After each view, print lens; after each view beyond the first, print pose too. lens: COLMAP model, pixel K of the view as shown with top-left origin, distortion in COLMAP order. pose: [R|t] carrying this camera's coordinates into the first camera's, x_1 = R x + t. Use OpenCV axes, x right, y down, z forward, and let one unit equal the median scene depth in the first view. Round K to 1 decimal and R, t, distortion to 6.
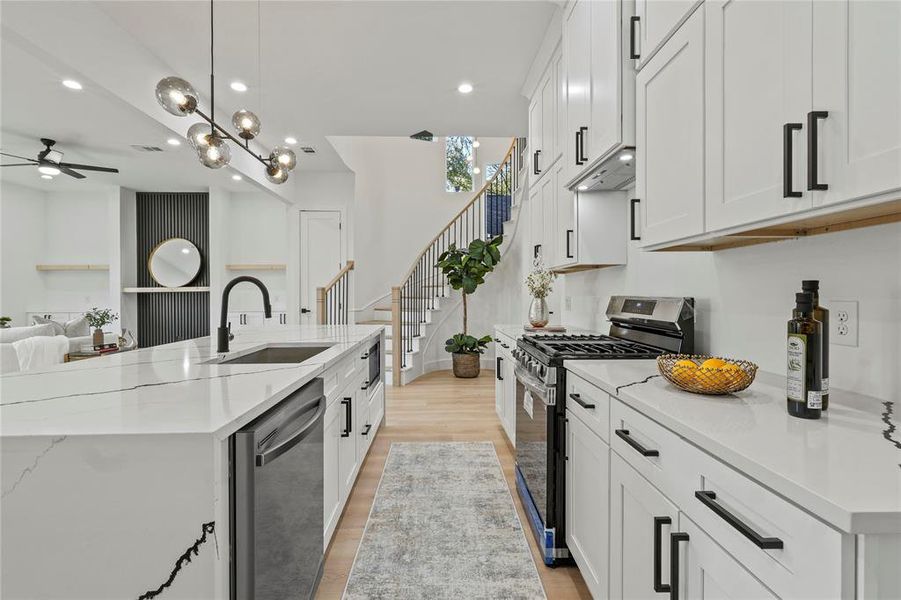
lens RADIAL K [[413.3, 0, 449.1], [0, 413.3, 296.4], [0, 0, 1]] dist [-0.000999, -0.000221]
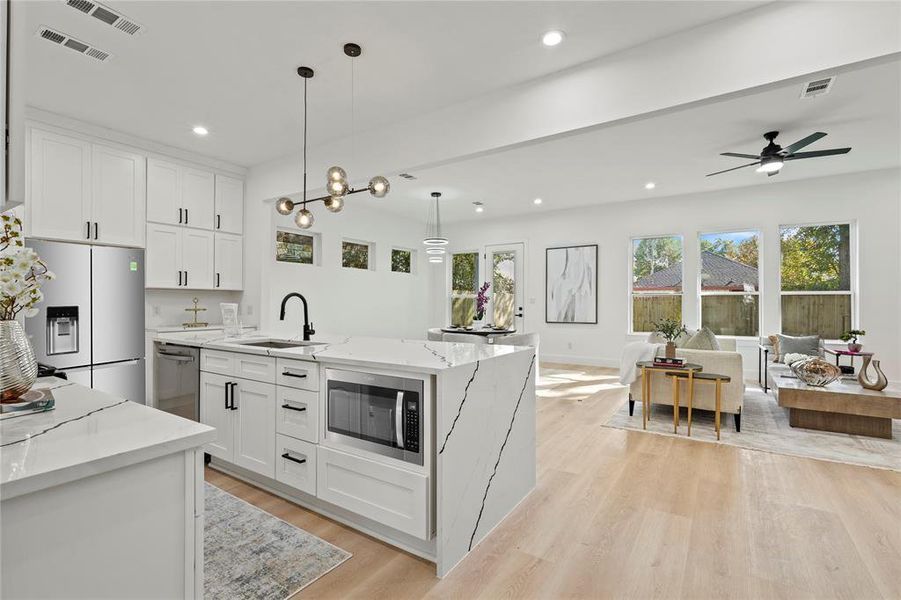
lens RADIAL K [[414.8, 0, 447.4], [0, 414.8, 301.8], [0, 0, 1]] dist [-0.000460, 0.000050]
pose [[-0.584597, 0.000896, -0.811323, 0.213861], [-0.005881, 0.999968, 0.005342, -0.013742], [0.811302, 0.007895, -0.584574, 1.156110]]
